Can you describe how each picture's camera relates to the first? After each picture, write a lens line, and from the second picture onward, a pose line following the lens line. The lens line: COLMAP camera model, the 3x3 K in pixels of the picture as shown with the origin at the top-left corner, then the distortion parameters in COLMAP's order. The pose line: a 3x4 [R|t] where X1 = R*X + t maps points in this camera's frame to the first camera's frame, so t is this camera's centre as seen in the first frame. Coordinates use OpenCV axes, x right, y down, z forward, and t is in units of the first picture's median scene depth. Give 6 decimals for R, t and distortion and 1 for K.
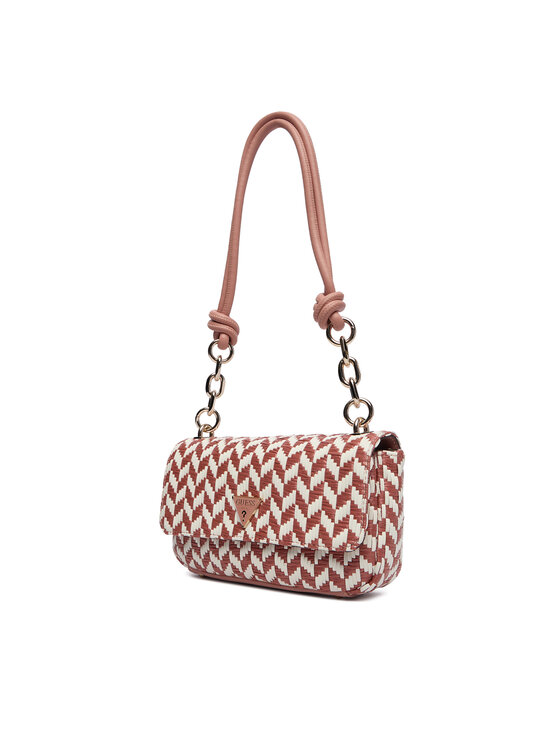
lens RADIAL K [[561.4, 0, 281.8], [0, 561.4, 380.0], [0, 0, 1]] dist [0.006427, -0.000344]
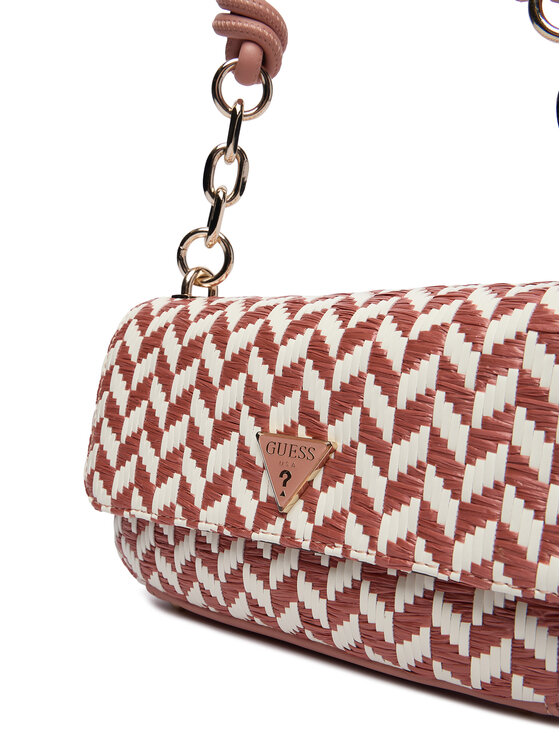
lens RADIAL K [[832.3, 0, 280.1], [0, 832.3, 374.7], [0, 0, 1]] dist [-0.000647, 0.000000]
pose [[0.997355, 0.055366, -0.047099, -0.045500], [-0.048772, 0.990158, 0.131183, 0.087936], [0.053898, -0.128539, 0.990239, 0.418079]]
